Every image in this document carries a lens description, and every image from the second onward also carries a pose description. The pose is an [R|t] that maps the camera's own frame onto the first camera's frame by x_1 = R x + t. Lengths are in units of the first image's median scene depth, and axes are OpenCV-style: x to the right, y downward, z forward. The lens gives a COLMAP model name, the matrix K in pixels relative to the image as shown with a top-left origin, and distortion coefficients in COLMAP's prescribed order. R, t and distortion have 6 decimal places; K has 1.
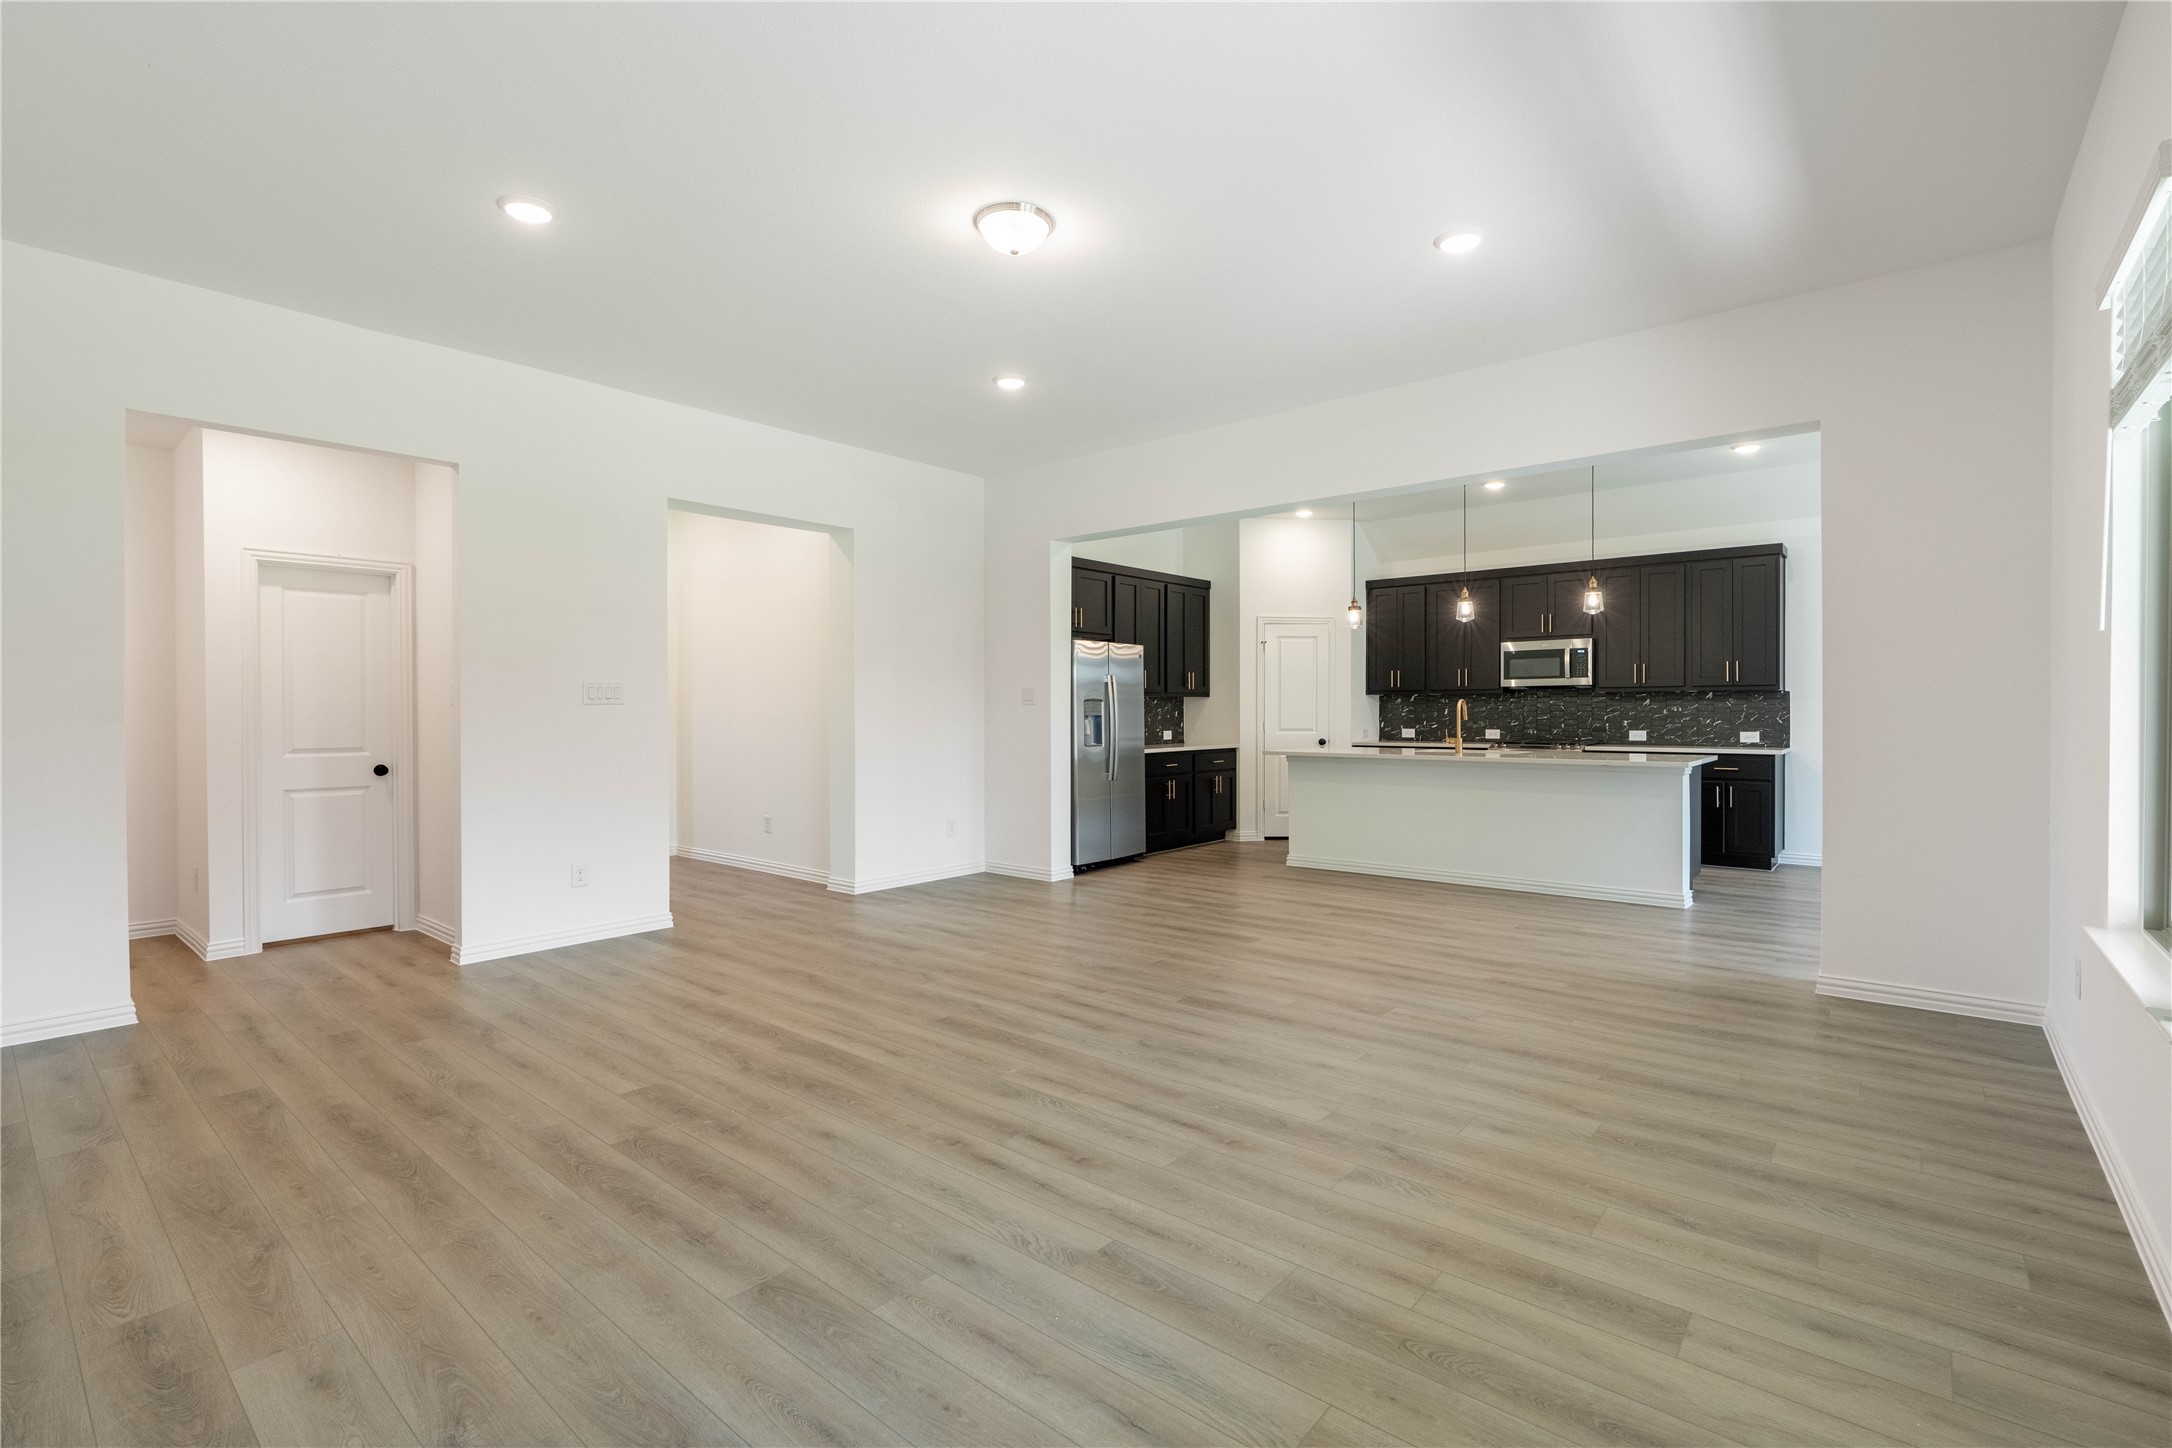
lens RADIAL K [[983.1, 0, 1093.5], [0, 983.1, 719.1], [0, 0, 1]] dist [-0.007871, 0.002875]
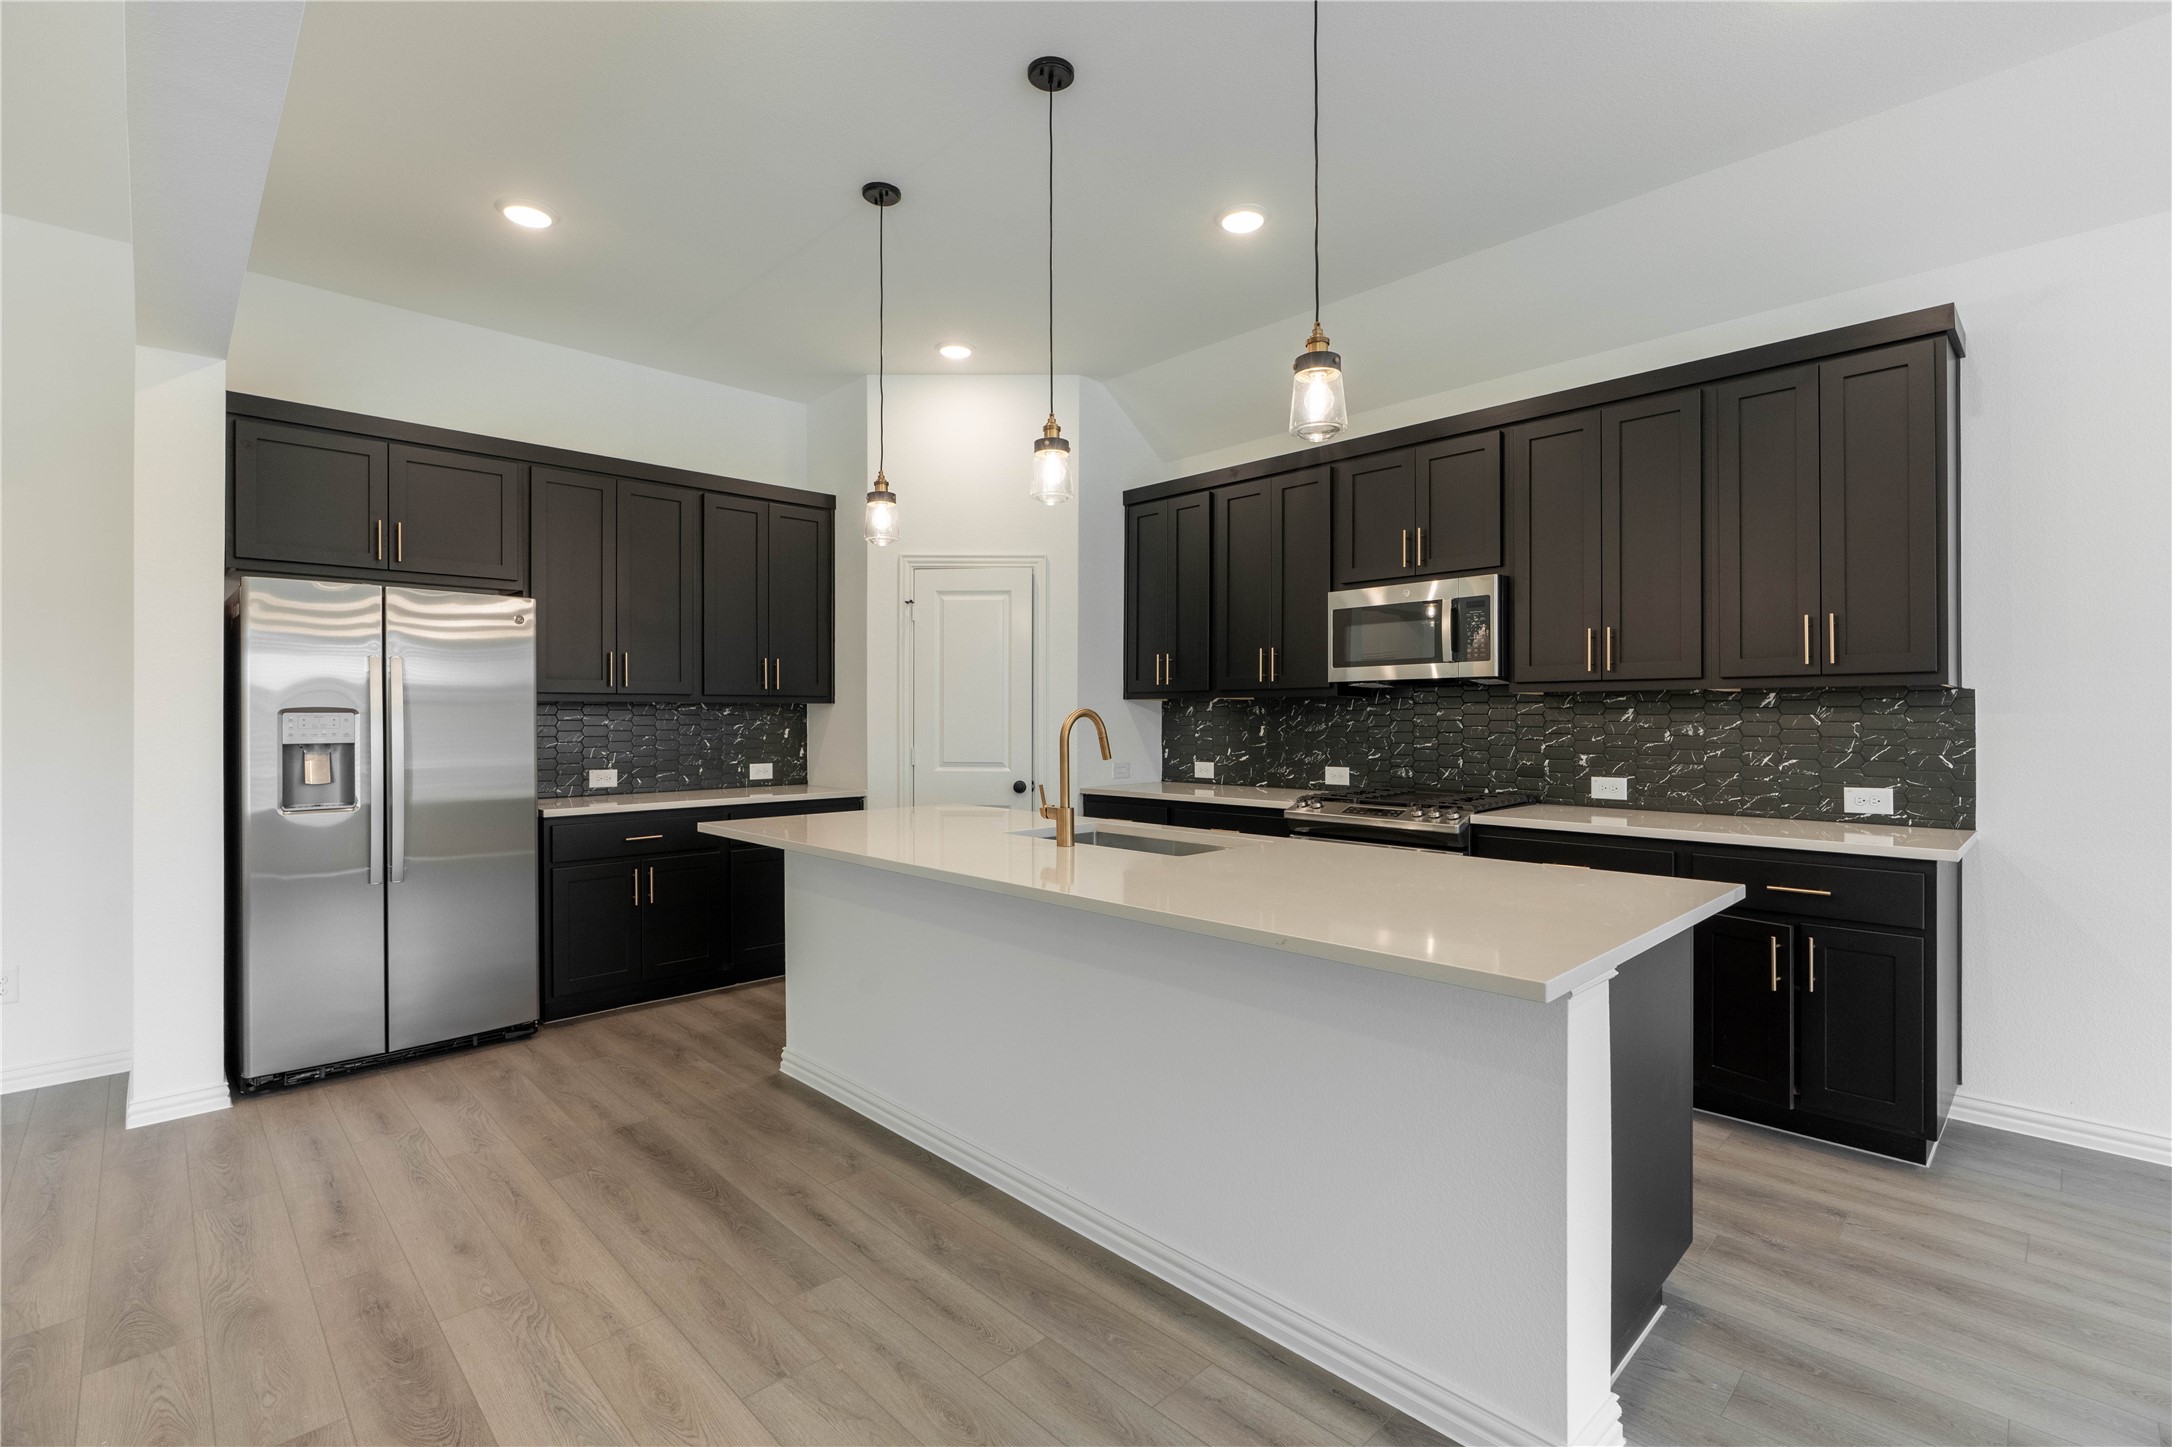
lens RADIAL K [[983.1, 0, 1091.7], [0, 983.1, 714.6], [0, 0, 1]] dist [-0.007871, 0.002875]
pose [[0.994593, 0.001127, -0.103841, 0.358263], [-0.002222, 0.999943, -0.010425, -0.011837], [0.103823, 0.010600, 0.994539, 0.514680]]
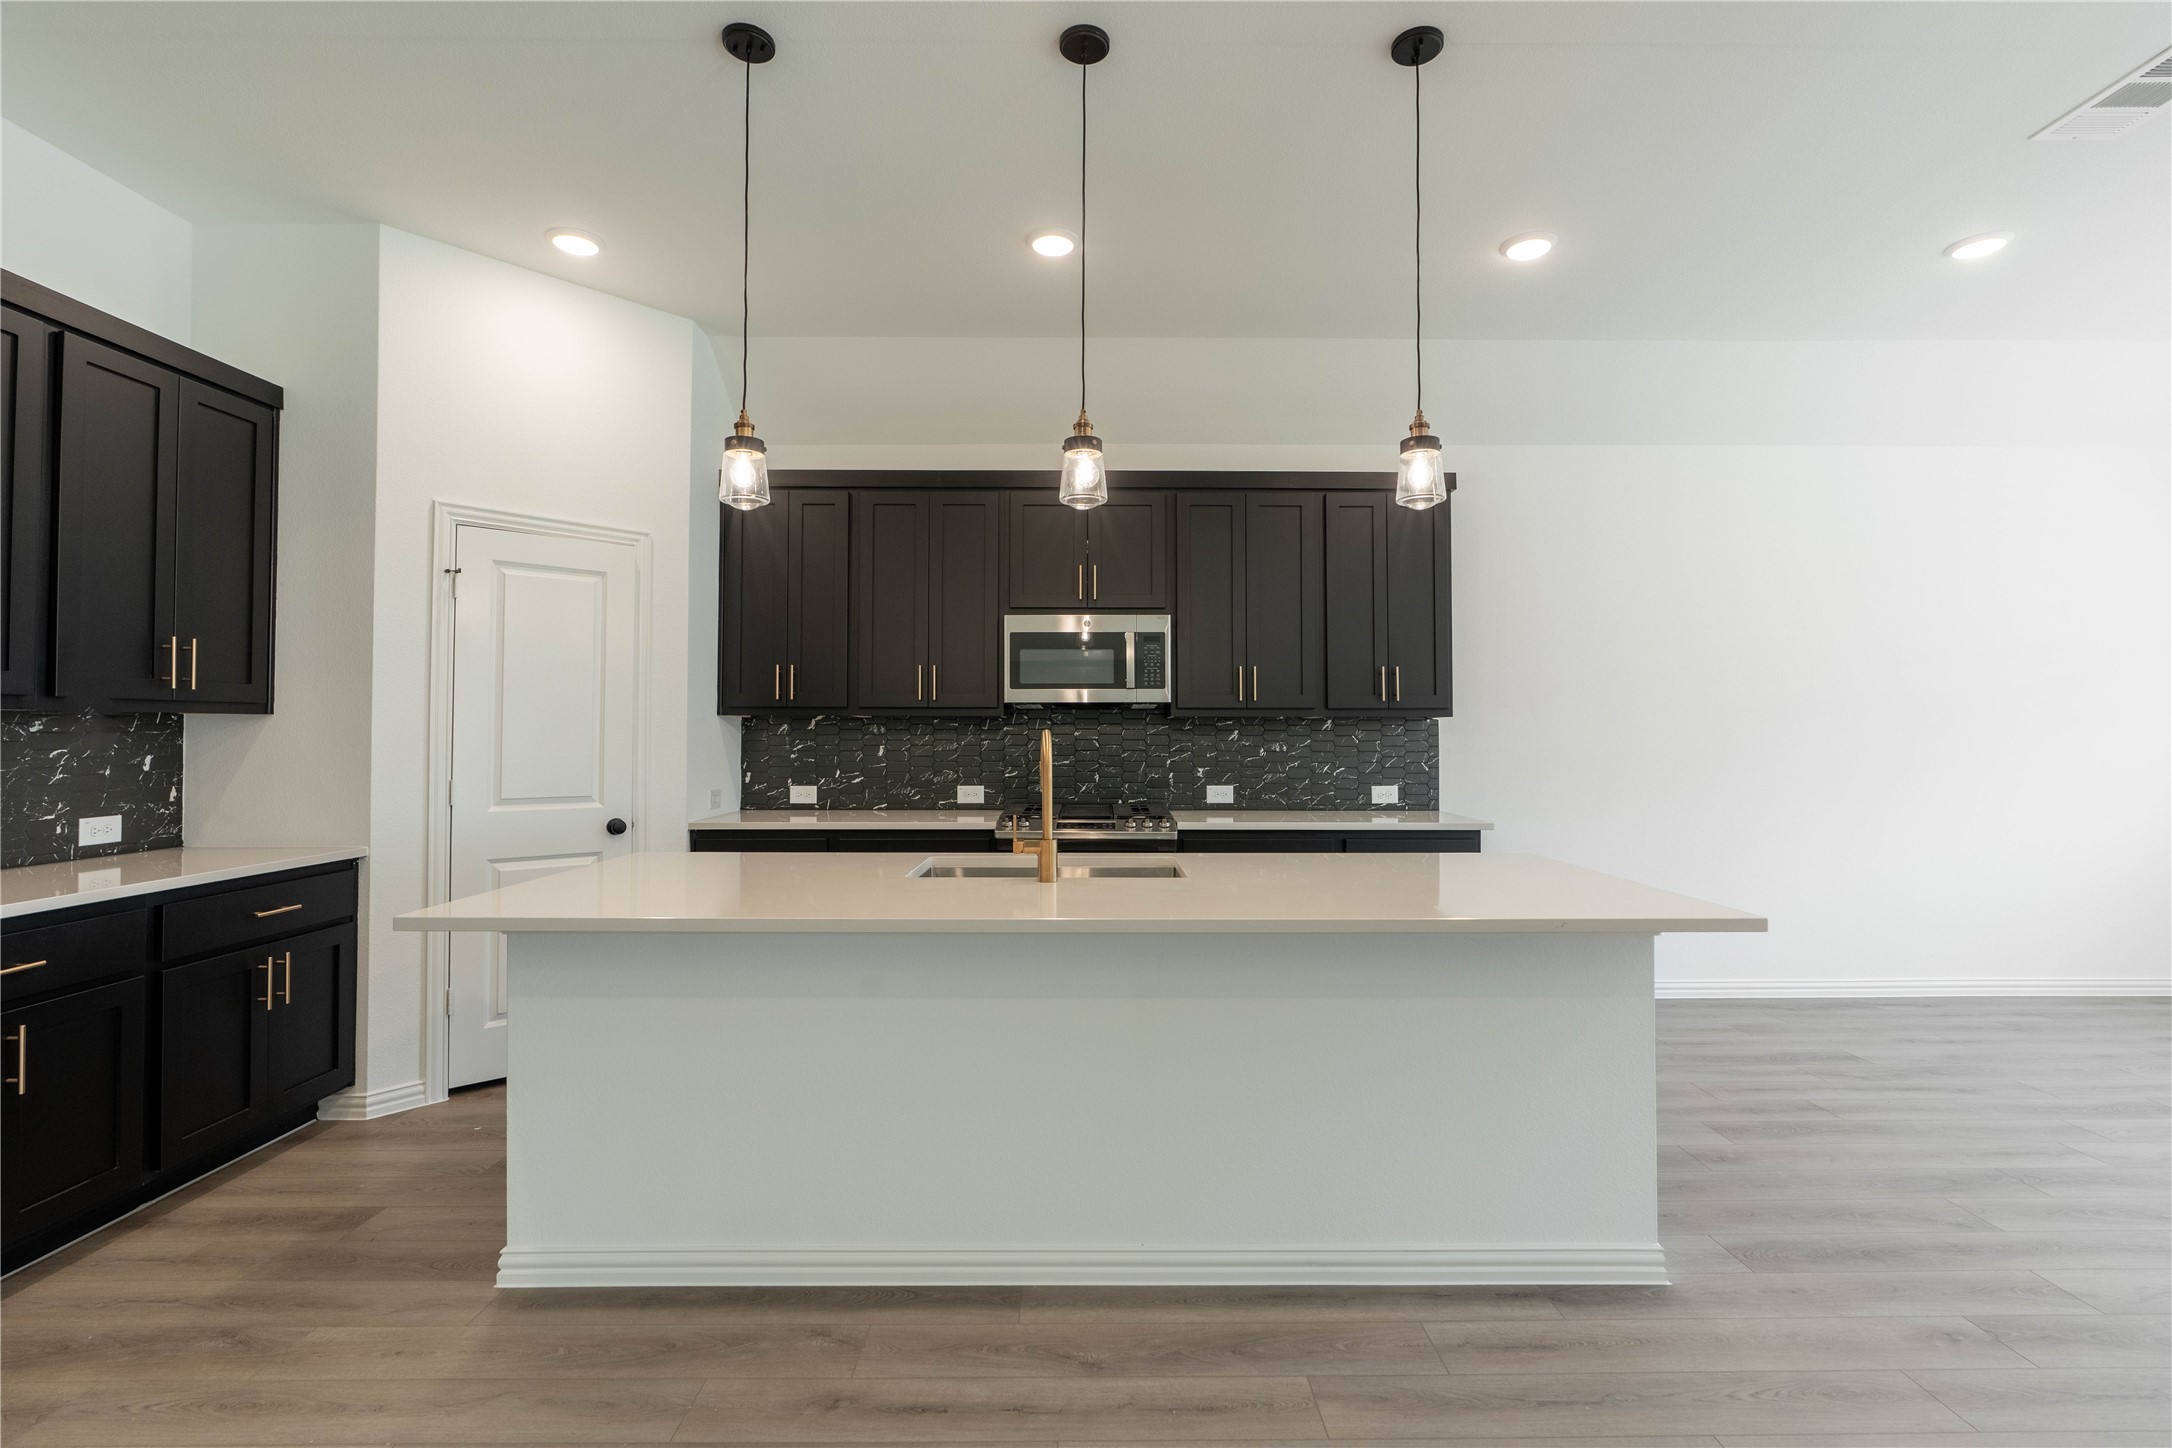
lens RADIAL K [[983.1, 0, 1095.3], [0, 983.1, 713.7], [0, 0, 1]] dist [-0.007871, 0.002875]
pose [[0.761040, 0.015980, 0.648508, 0.128315], [0.001124, 0.999663, -0.025951, -0.014862], [-0.648704, 0.020479, 0.760765, 0.604806]]
